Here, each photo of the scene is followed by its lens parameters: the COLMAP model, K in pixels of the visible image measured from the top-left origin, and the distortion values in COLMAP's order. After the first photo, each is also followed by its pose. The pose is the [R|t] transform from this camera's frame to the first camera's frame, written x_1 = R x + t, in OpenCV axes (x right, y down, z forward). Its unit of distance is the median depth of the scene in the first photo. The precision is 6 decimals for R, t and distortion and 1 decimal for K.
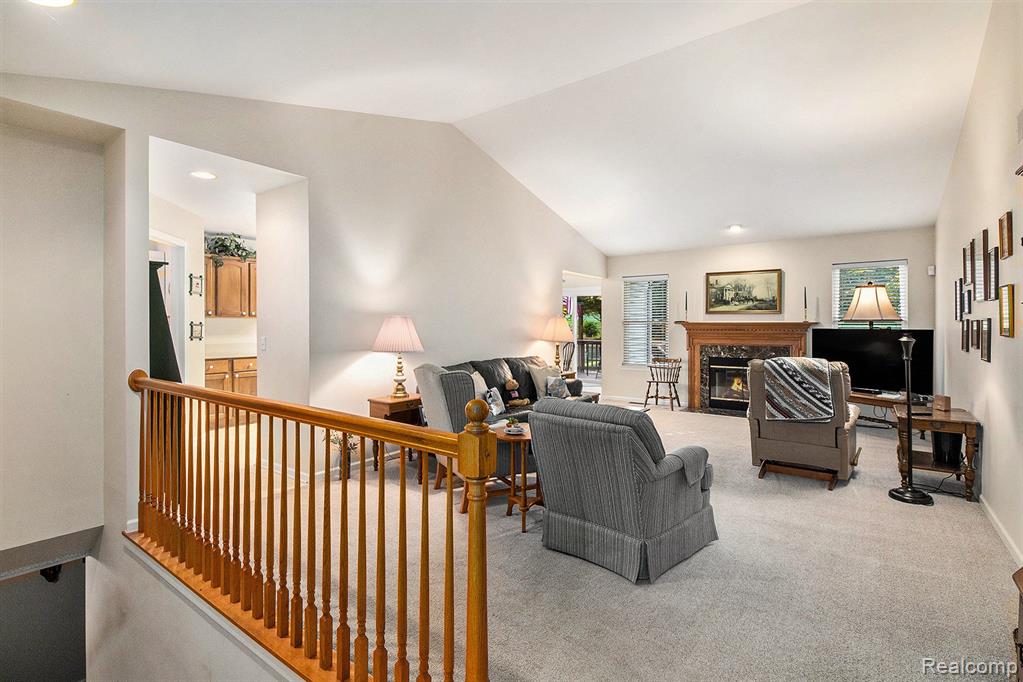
lens RADIAL K [[487.3, 0, 513.9], [0, 487.3, 332.2], [0, 0, 1]] dist [0.003904, -0.000047]
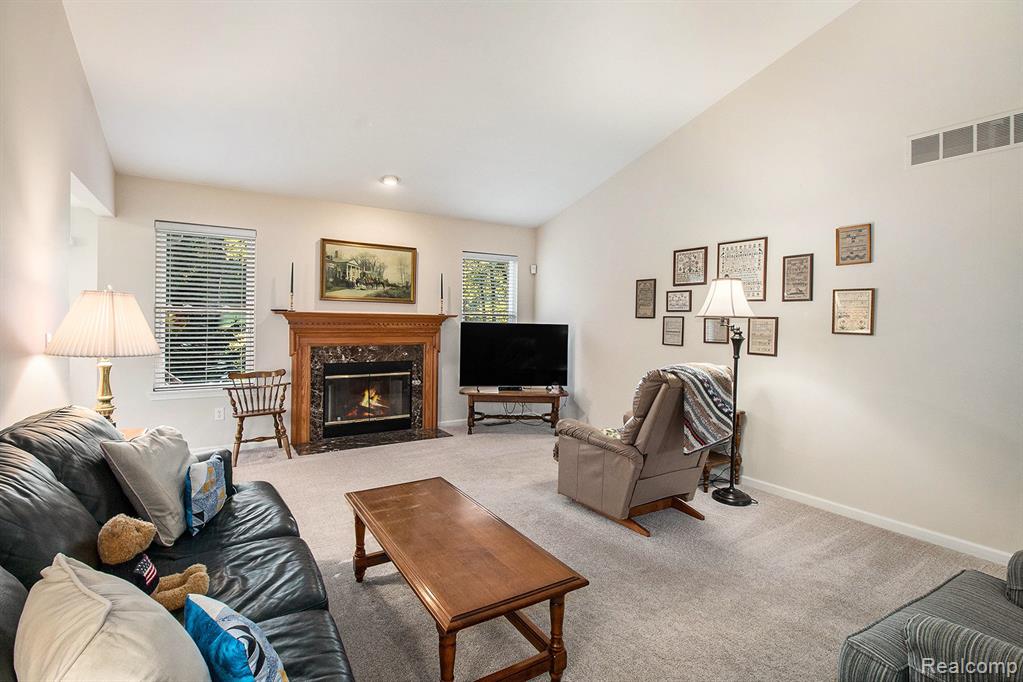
lens RADIAL K [[487.3, 0, 506.1], [0, 487.3, 323.7], [0, 0, 1]] dist [0.003904, -0.000047]
pose [[0.382950, -0.000492, 0.923769, -0.133352], [-0.001976, 0.999997, 0.001352, -0.006189], [-0.923767, -0.002343, 0.382948, 0.536756]]
